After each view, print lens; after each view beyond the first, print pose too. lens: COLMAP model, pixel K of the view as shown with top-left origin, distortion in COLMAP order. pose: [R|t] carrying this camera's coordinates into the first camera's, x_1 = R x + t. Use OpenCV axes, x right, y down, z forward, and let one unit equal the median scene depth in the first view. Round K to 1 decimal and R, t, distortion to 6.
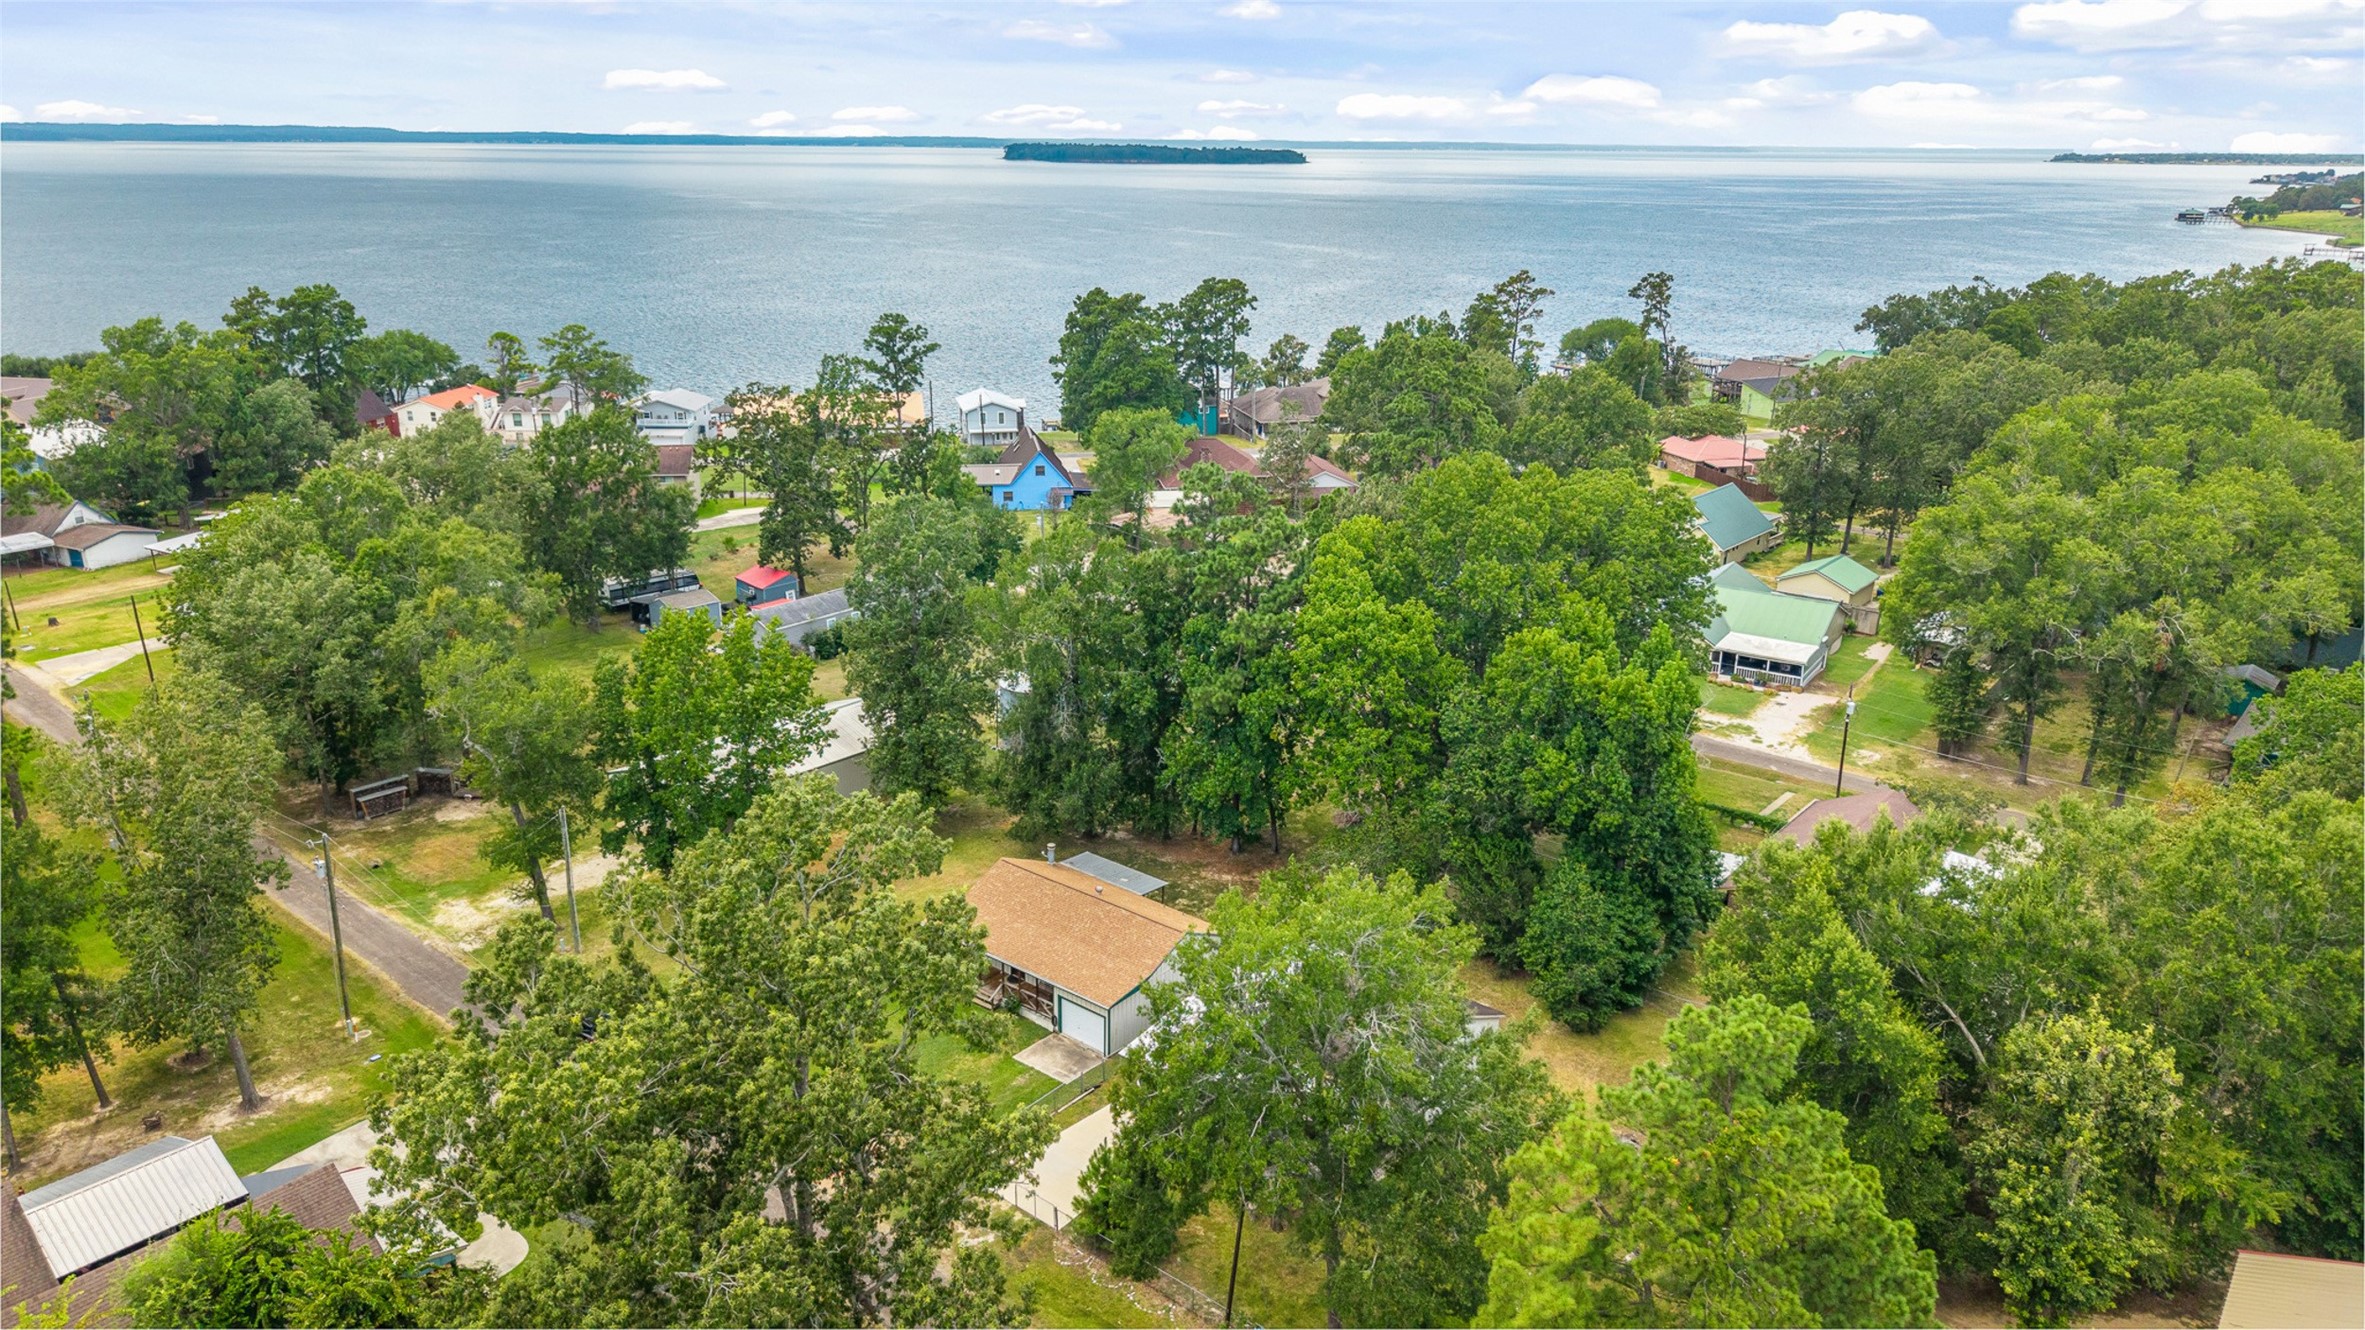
lens RADIAL K [[1586.9, 0, 1182.5], [0, 1586.9, 665.0], [0, 0, 1]] dist [-0.000653, -0.000673]
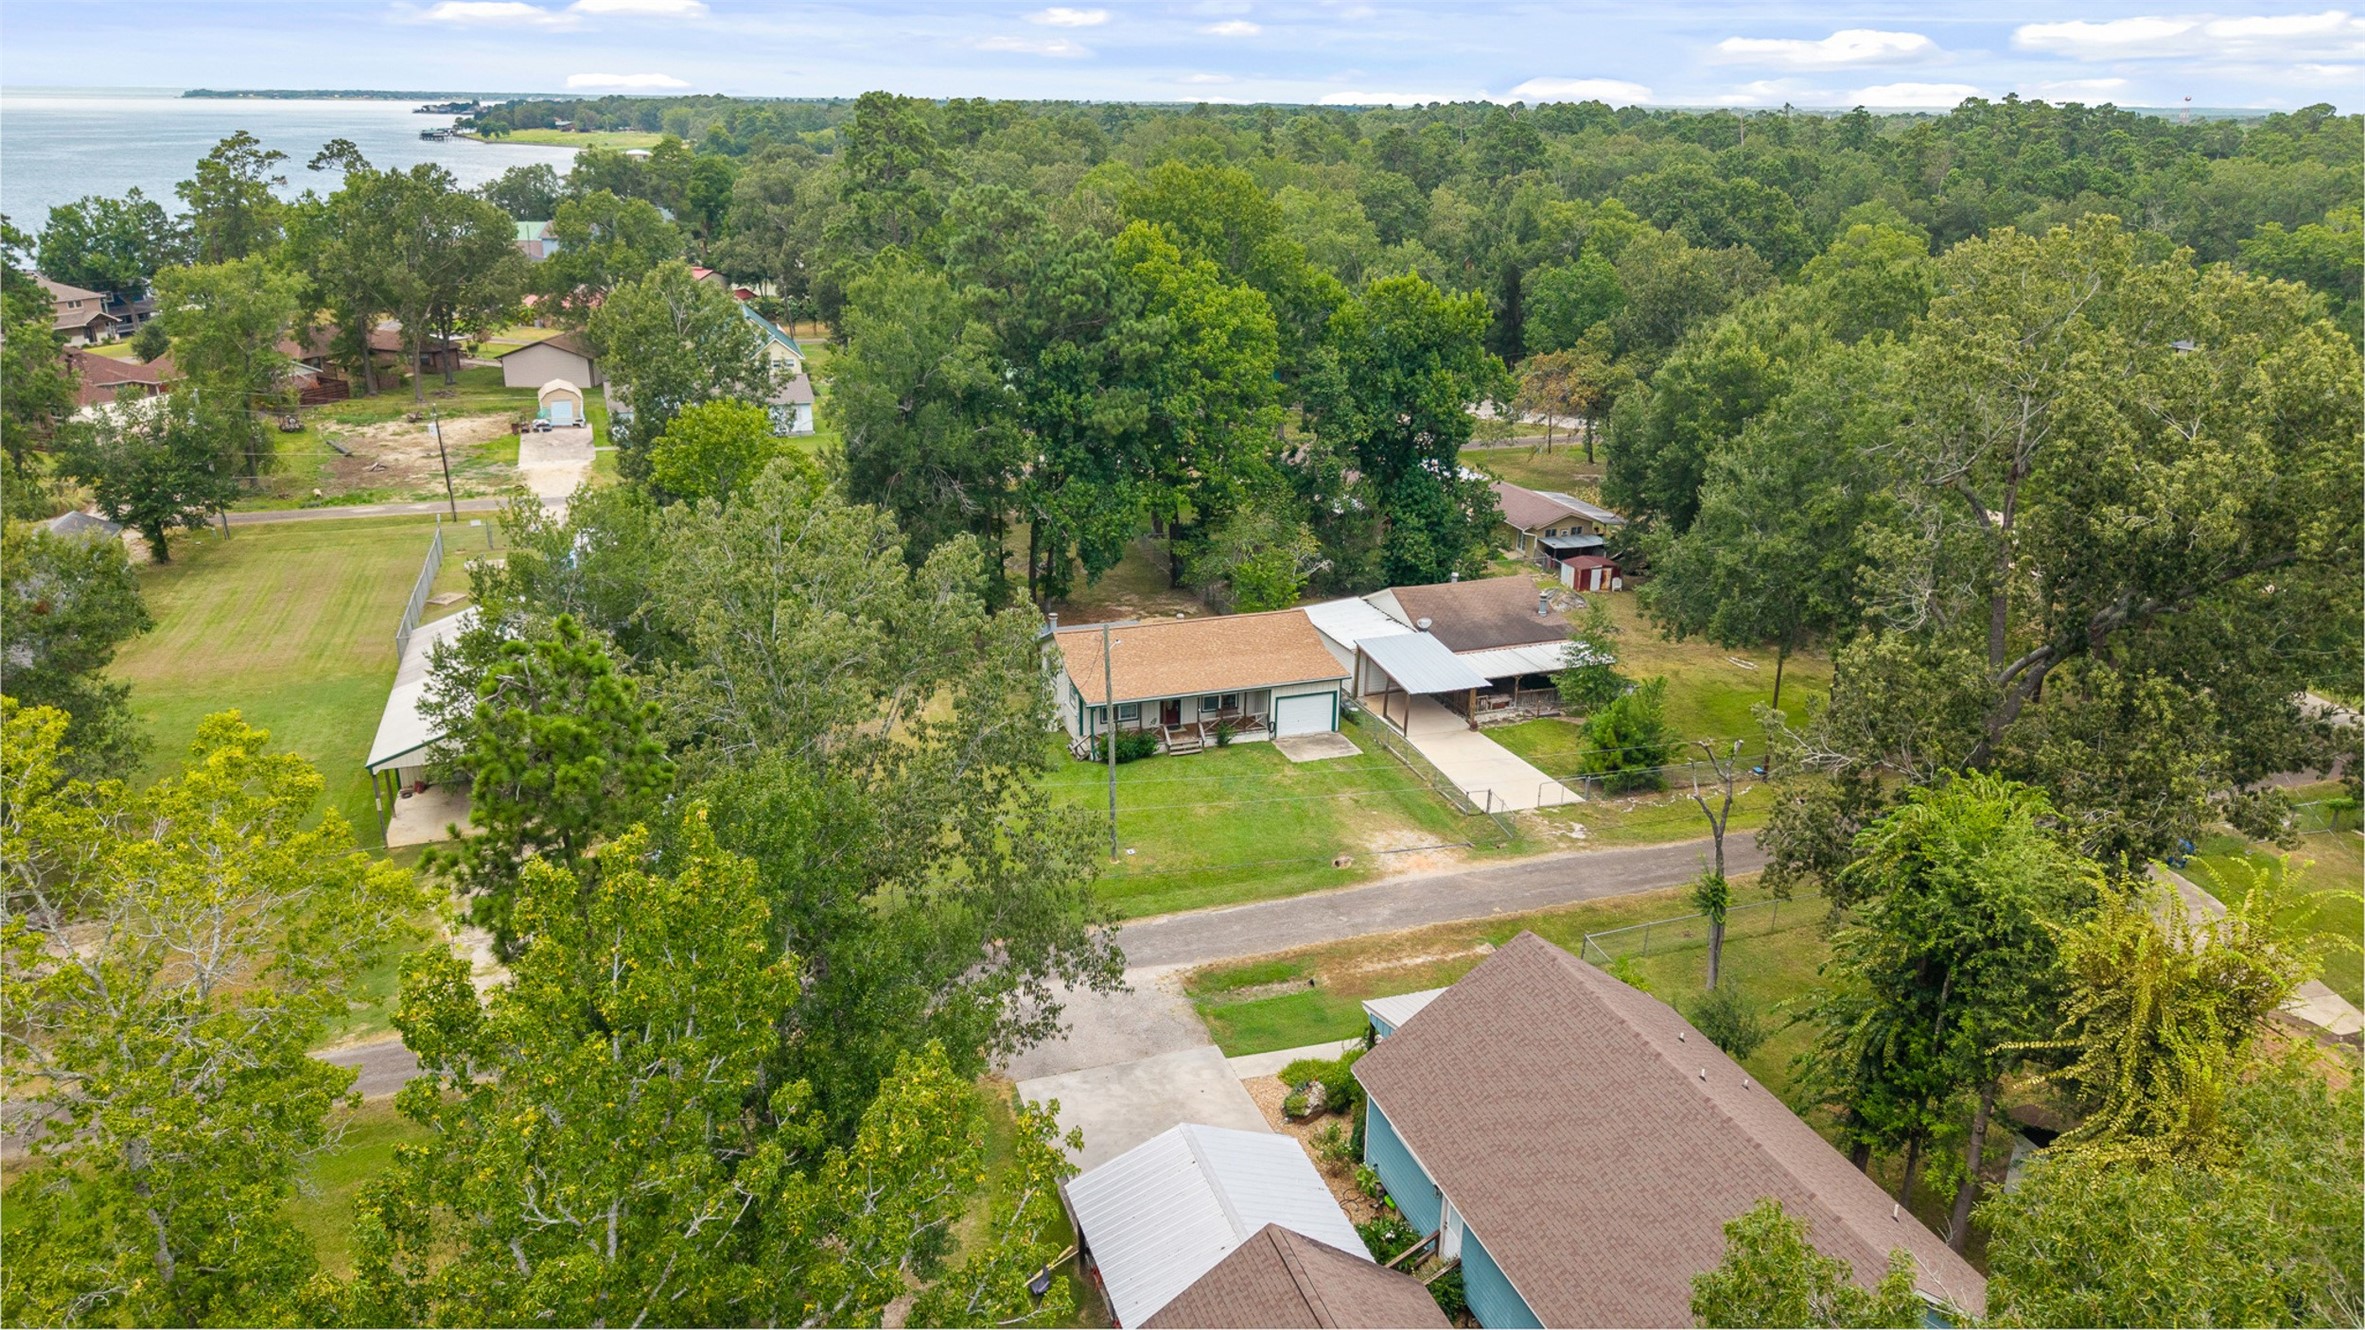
lens RADIAL K [[1586.9, 0, 1182.5], [0, 1586.9, 665.0], [0, 0, 1]] dist [-0.000653, -0.000673]
pose [[0.525464, -0.283629, 0.802148, -0.272911], [0.254576, 0.952019, 0.169856, 0.003189], [-0.811837, 0.114954, 0.572457, 0.152673]]
